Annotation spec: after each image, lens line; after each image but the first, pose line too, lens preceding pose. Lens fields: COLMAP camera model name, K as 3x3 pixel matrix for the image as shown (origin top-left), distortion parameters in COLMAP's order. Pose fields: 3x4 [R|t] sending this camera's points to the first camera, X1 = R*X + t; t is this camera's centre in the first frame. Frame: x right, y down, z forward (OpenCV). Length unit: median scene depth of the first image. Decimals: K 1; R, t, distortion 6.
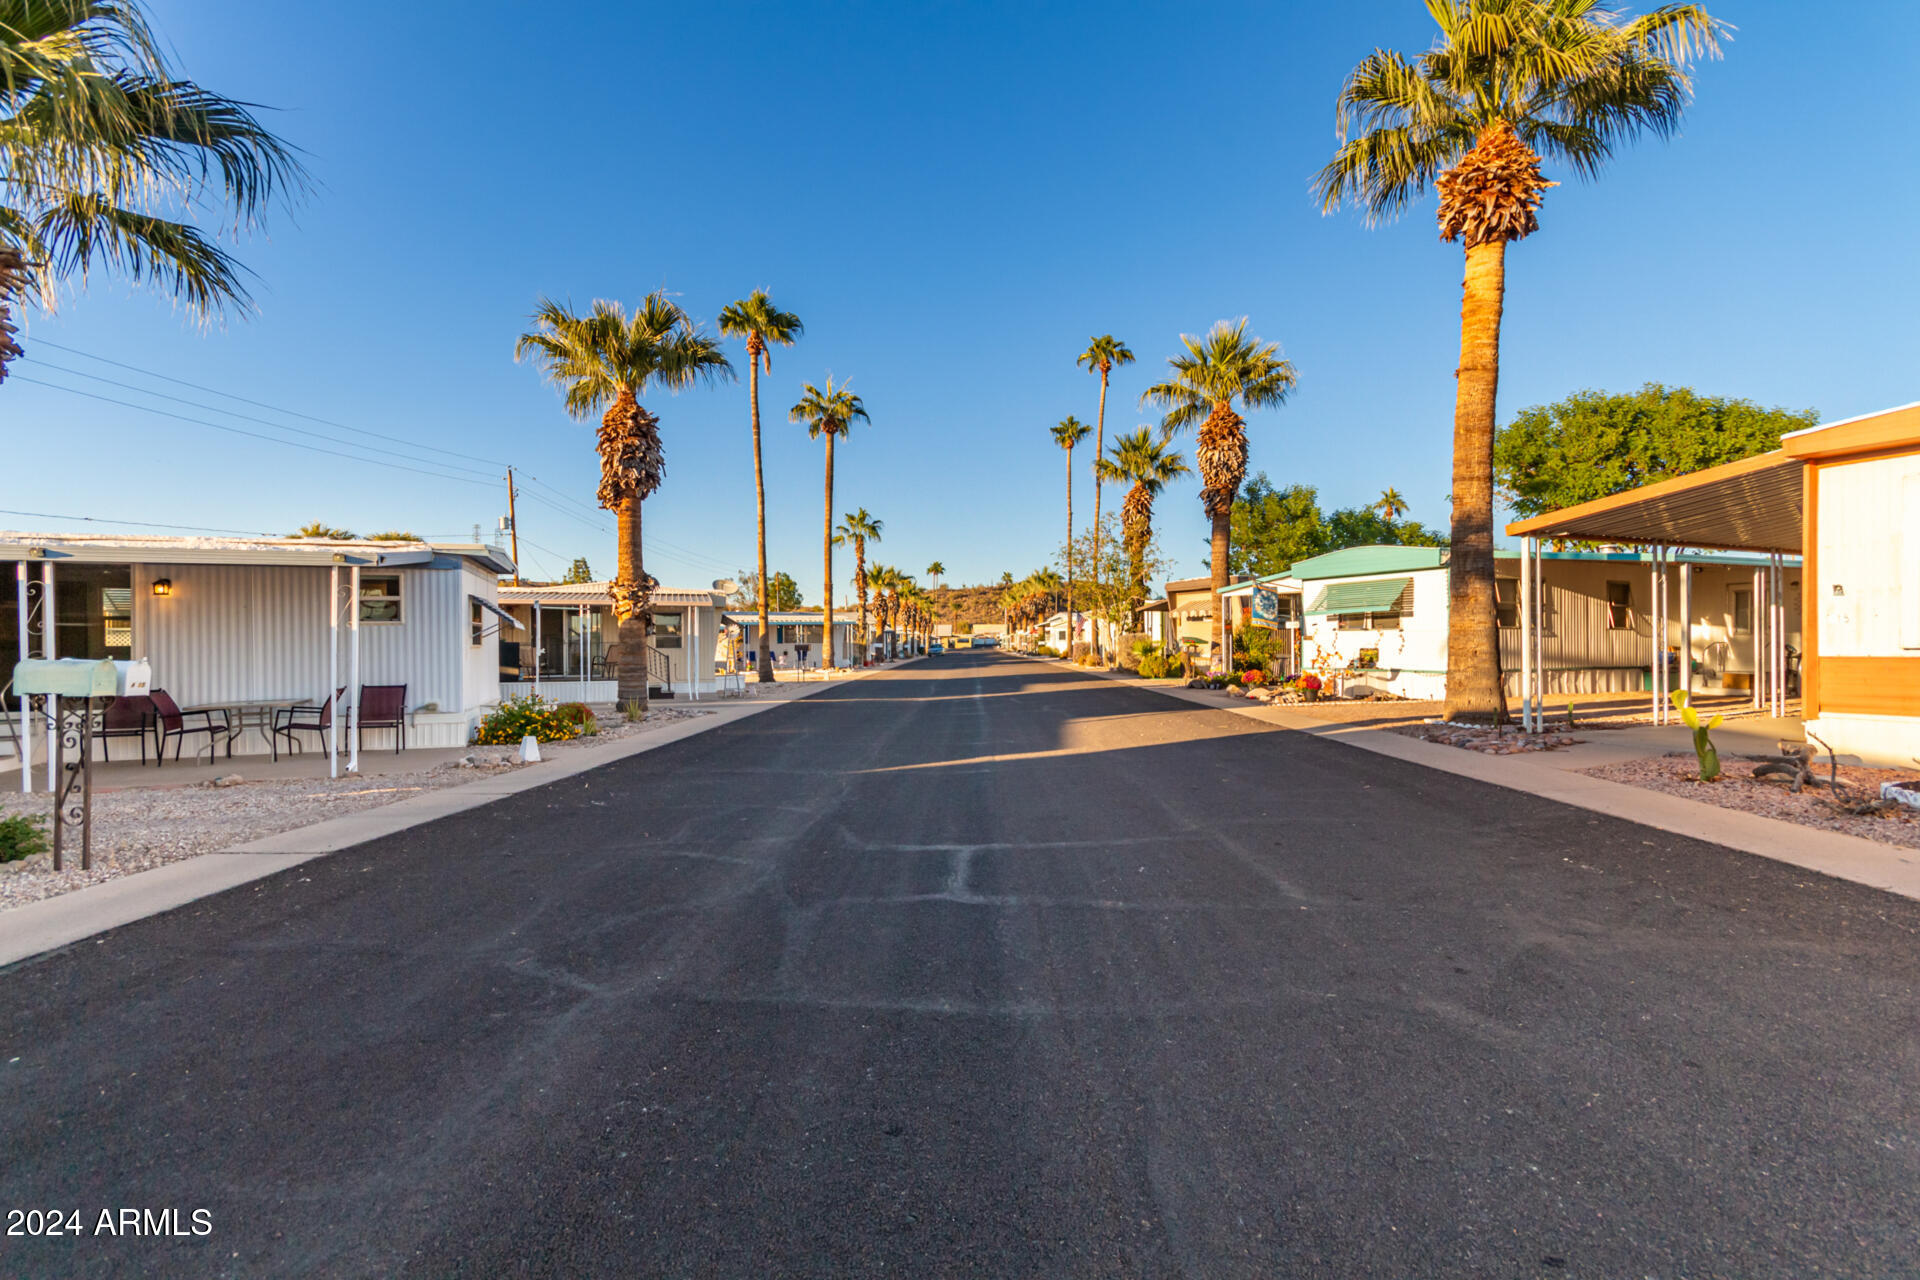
lens RADIAL K [[914.6, 0, 959.6], [0, 914.6, 668.1], [0, 0, 1]] dist [0.000979, 0.009992]
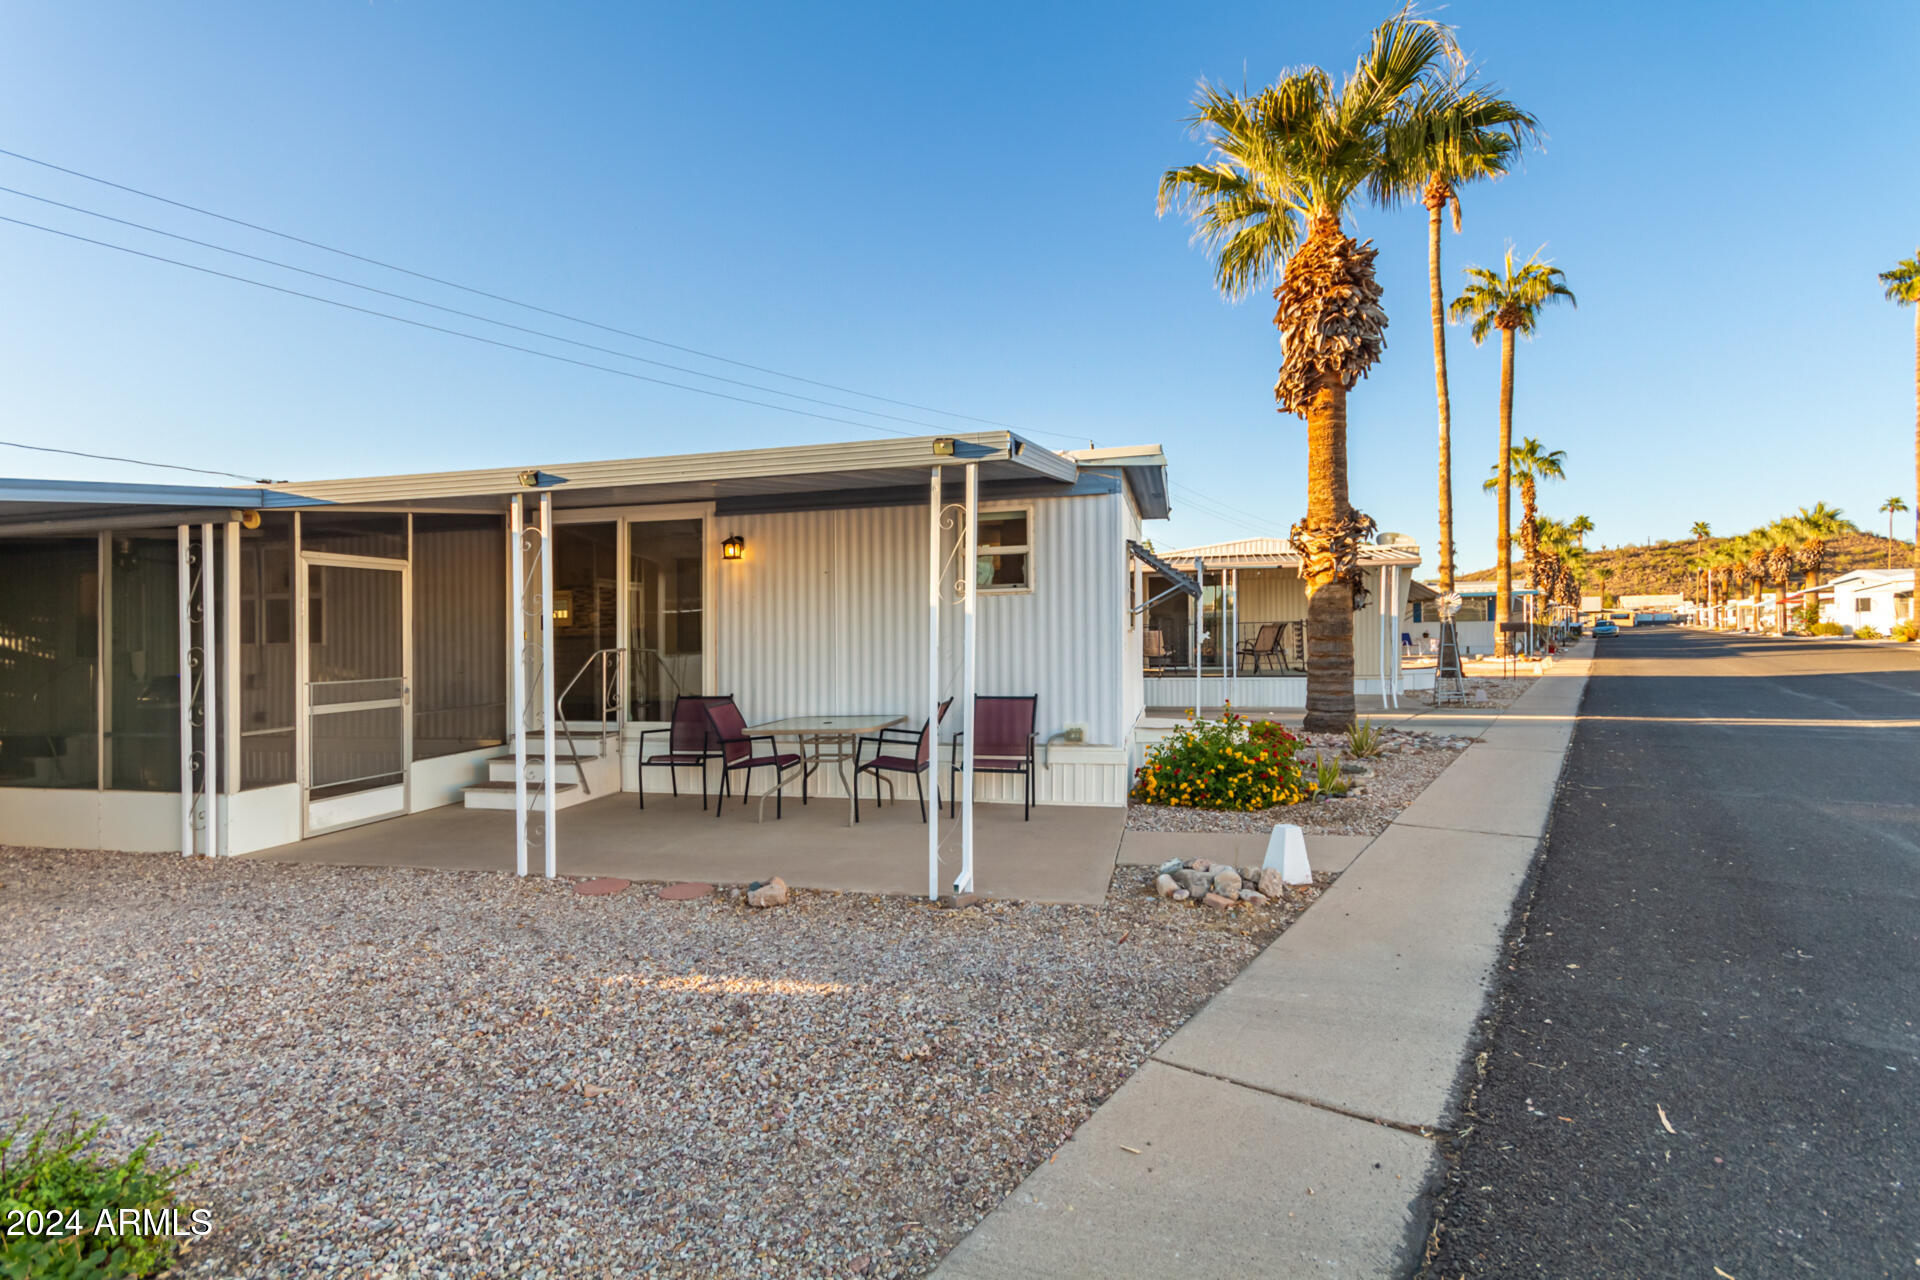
lens RADIAL K [[903.6, 0, 961.2], [0, 903.6, 650.1], [0, 0, 1]] dist [-0.001685, 0.007693]
pose [[0.838784, 0.002869, -0.544457, -0.236058], [-0.002725, 0.999996, 0.001071, -0.008152], [0.544458, 0.000586, 0.838788, 0.349786]]
